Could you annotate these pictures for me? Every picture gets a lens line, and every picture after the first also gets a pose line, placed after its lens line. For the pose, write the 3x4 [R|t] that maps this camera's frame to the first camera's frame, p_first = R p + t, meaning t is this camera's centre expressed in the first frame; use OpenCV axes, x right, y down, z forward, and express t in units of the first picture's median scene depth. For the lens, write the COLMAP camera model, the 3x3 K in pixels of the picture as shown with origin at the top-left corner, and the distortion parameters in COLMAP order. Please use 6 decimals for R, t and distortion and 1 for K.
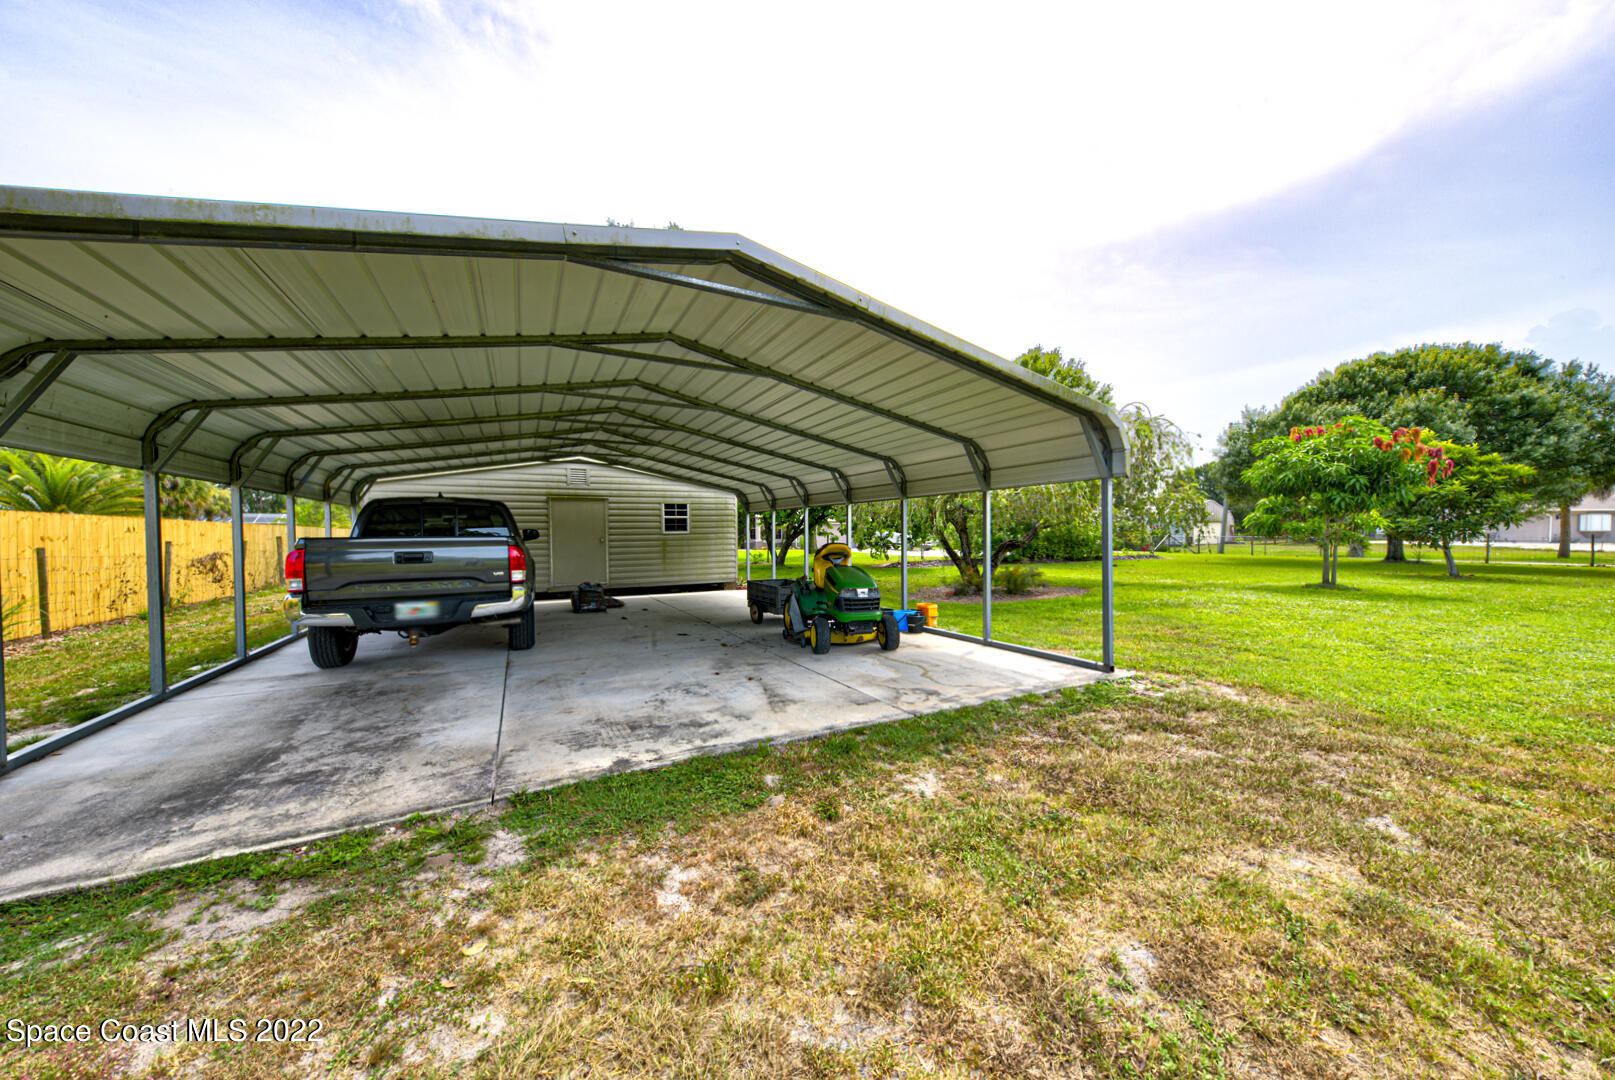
lens RADIAL K [[557.1, 0, 807.5], [0, 557.1, 540.0], [0, 0, 1]] dist [0.000260, 0.000038]
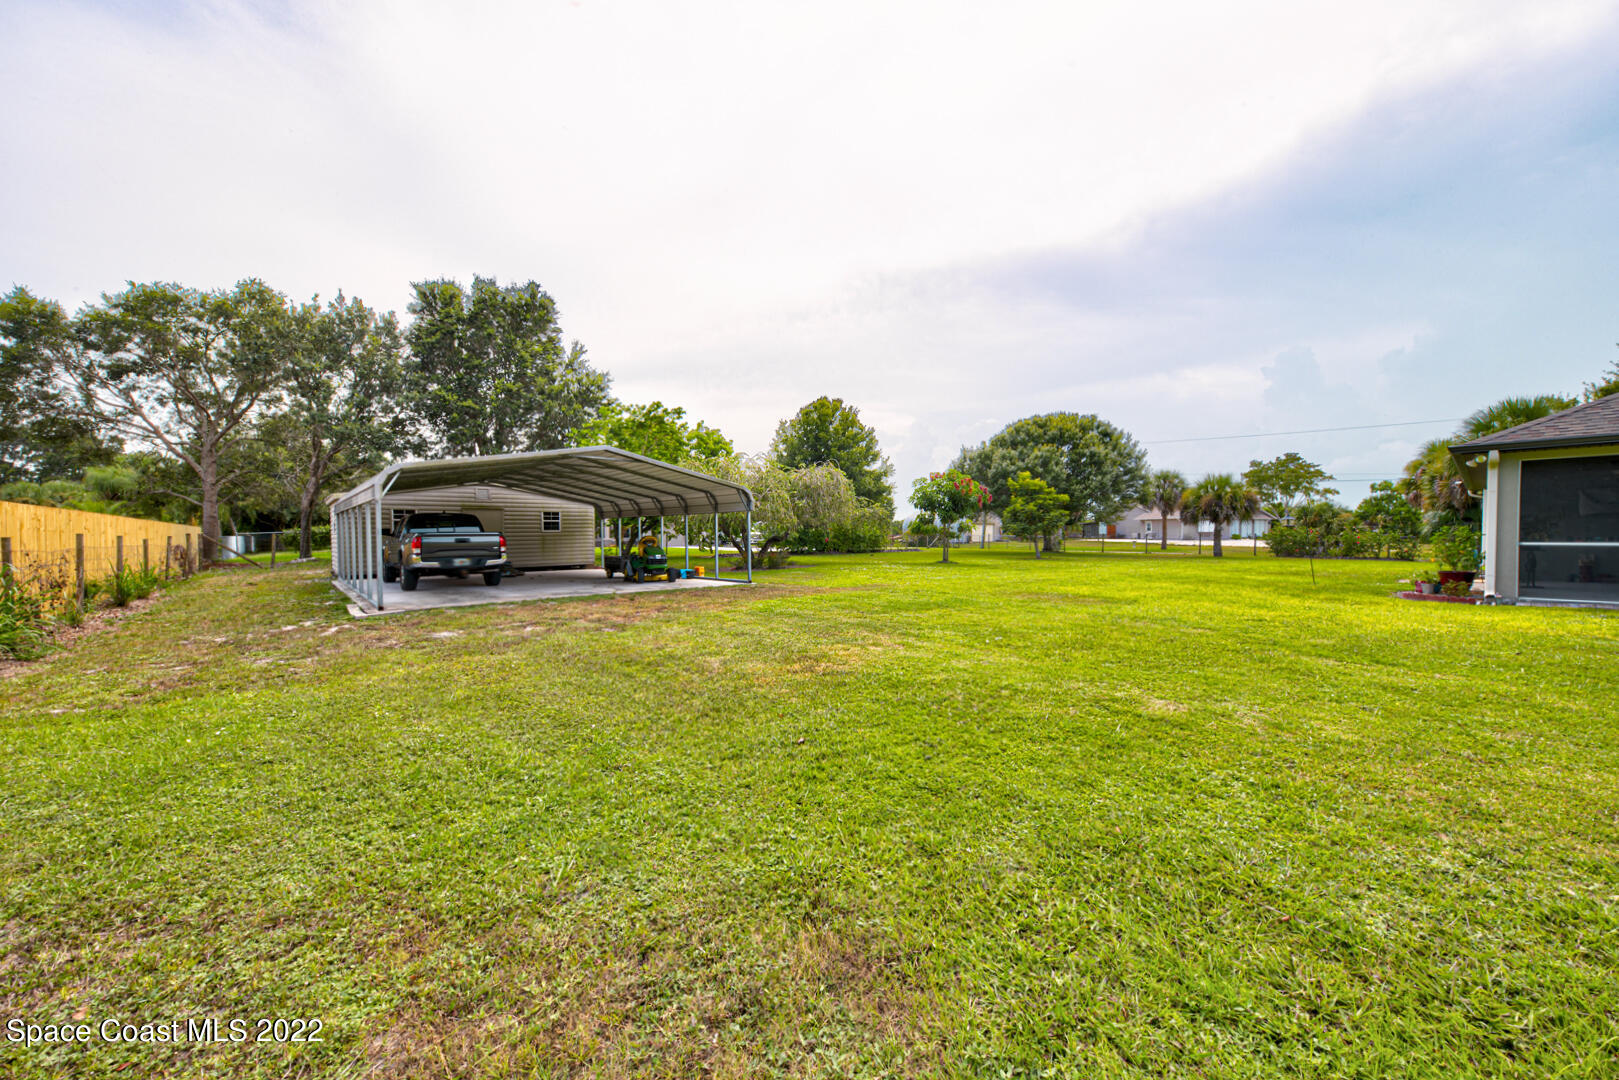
lens RADIAL K [[620.2, 0, 841.0], [0, 620.2, 538.2], [0, 0, 1]] dist [0.000304, 0.000010]
pose [[0.961881, -0.000398, 0.273469, 0.060238], [0.001404, 0.999993, -0.003482, 0.012879], [-0.273466, 0.003733, 0.961874, -0.840857]]
